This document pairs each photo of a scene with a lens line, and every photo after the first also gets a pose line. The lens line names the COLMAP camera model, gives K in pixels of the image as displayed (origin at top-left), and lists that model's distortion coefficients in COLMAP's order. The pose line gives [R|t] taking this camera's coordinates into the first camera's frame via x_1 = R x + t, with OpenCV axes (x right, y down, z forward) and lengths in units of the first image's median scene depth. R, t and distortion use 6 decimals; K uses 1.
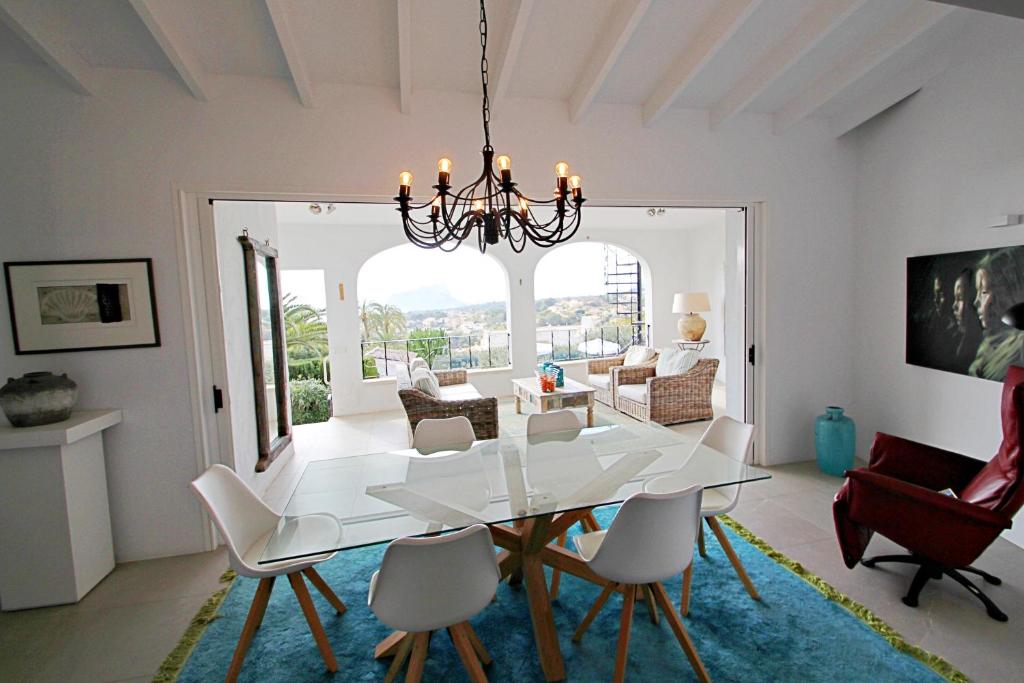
lens RADIAL K [[476.2, 0, 530.2], [0, 476.2, 334.0], [0, 0, 1]] dist [-0.003668, -0.006016]
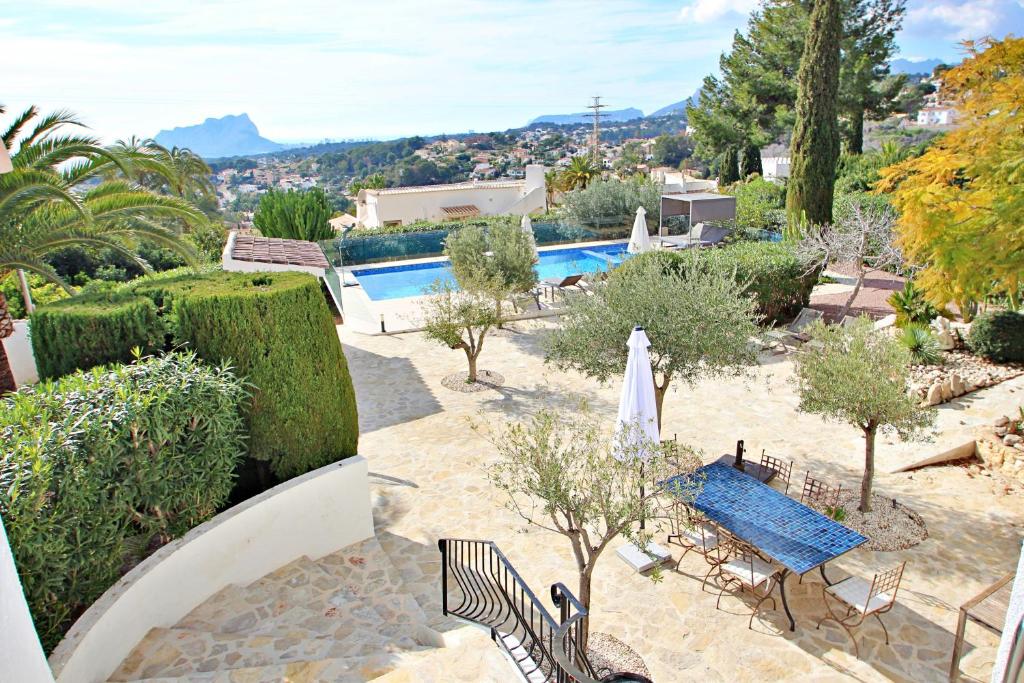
lens RADIAL K [[676.7, 0, 529.1], [0, 676.7, 330.3], [0, 0, 1]] dist [-0.049864, 0.029524]
pose [[0.978888, -0.053520, 0.197265, -0.520588], [0.012507, 0.978986, 0.203541, -0.034083], [-0.204013, -0.196777, 0.958988, 0.876264]]
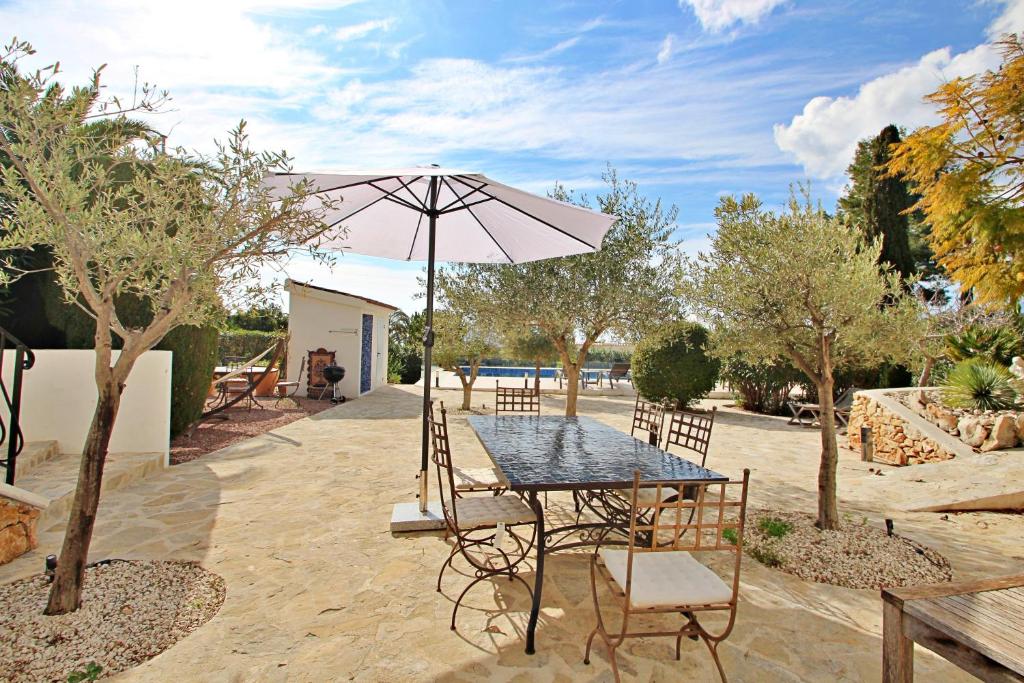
lens RADIAL K [[503.1, 0, 527.9], [0, 503.1, 337.8], [0, 0, 1]] dist [-0.014503, -0.001743]
pose [[0.993102, 0.061649, -0.099740, -0.027098], [-0.069445, 0.994635, -0.076675, 0.360692], [0.094478, 0.083073, 0.992055, 1.248437]]
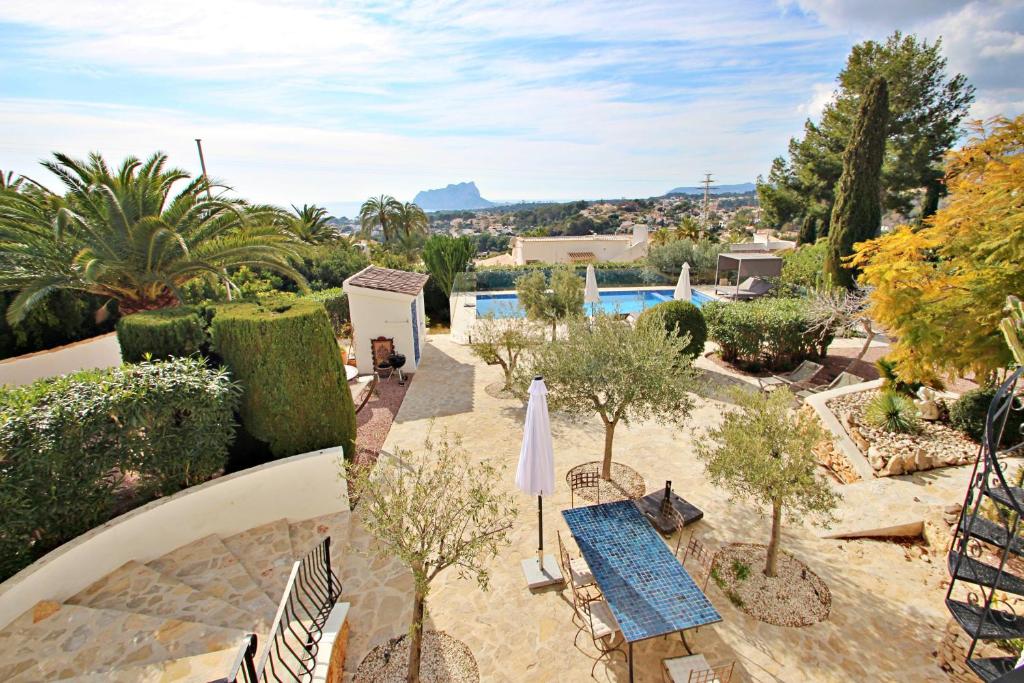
lens RADIAL K [[476.2, 0, 526.8], [0, 476.2, 333.9], [0, 0, 1]] dist [-0.003668, -0.006016]
pose [[0.997293, 0.043707, -0.059122, -0.163768], [-0.031162, 0.979598, 0.198537, -0.060669], [0.066593, -0.196157, 0.978309, 1.021559]]
